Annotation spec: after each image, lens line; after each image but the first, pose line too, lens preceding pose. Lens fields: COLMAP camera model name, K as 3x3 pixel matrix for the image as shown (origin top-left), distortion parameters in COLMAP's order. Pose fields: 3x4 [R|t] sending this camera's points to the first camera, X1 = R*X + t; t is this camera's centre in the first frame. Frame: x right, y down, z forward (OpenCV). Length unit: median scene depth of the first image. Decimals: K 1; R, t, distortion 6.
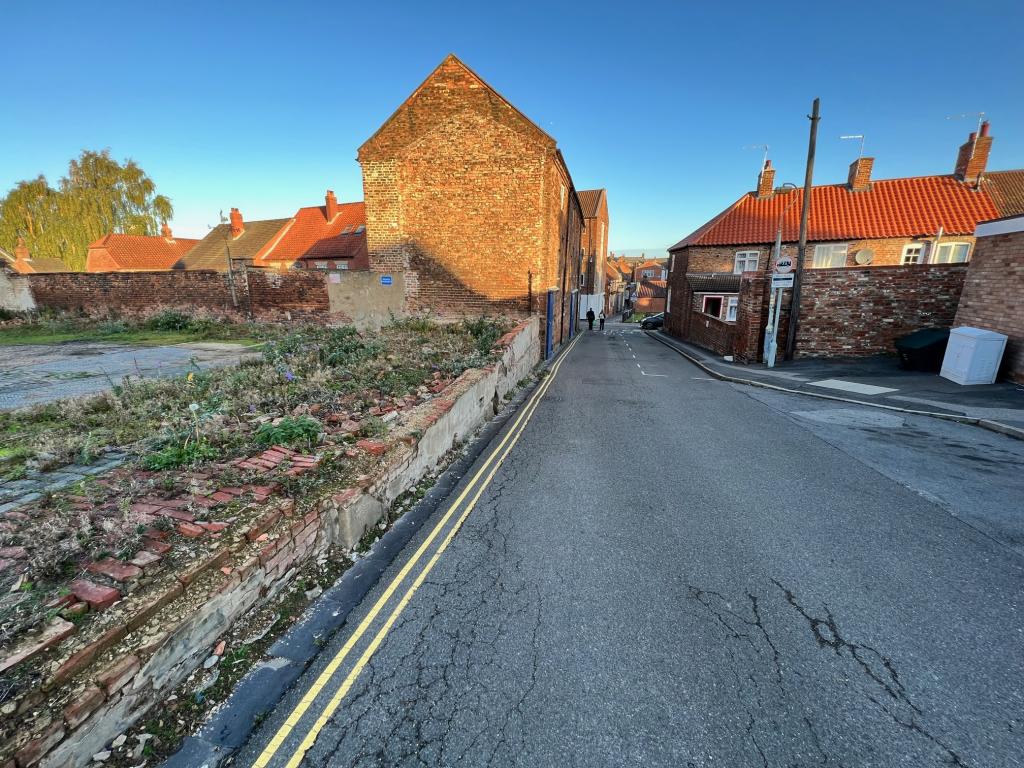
lens RADIAL K [[407.5, 0, 509.2], [0, 407.5, 381.2], [0, 0, 1]] dist [0.000630, -0.000168]
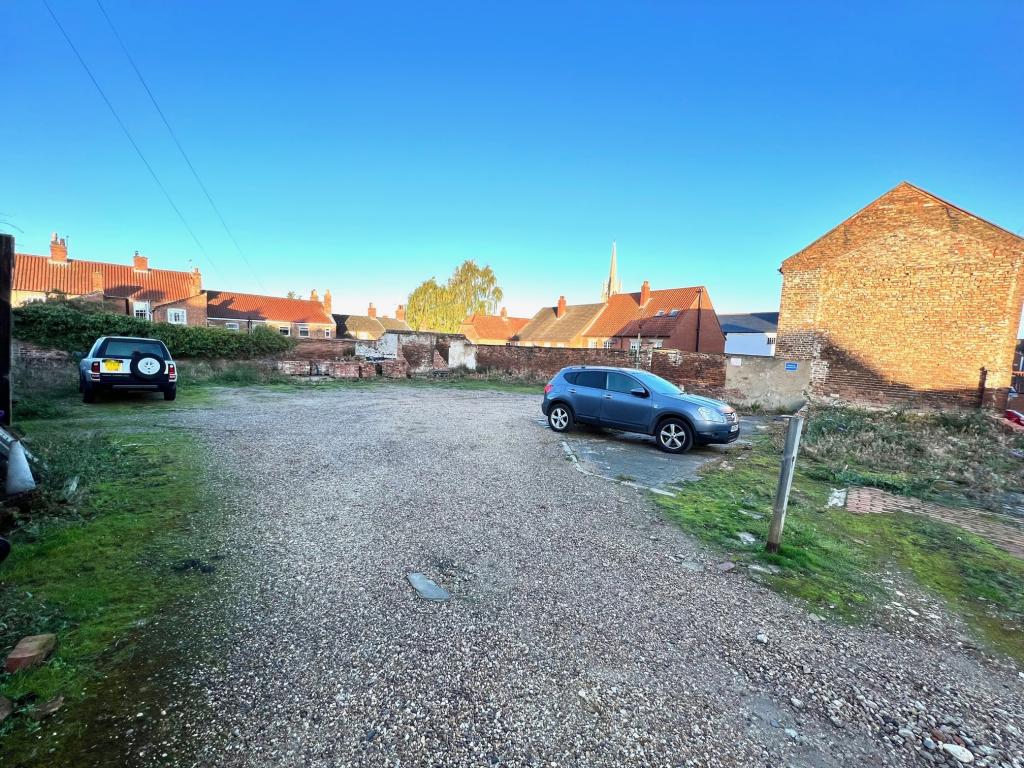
lens RADIAL K [[407.5, 0, 513.3], [0, 407.5, 384.5], [0, 0, 1]] dist [0.000630, -0.000168]
pose [[0.870162, 0.084452, -0.485474, -0.422541], [-0.160632, 0.980003, -0.117436, 0.062993], [0.465849, 0.180171, 0.866327, -0.351584]]
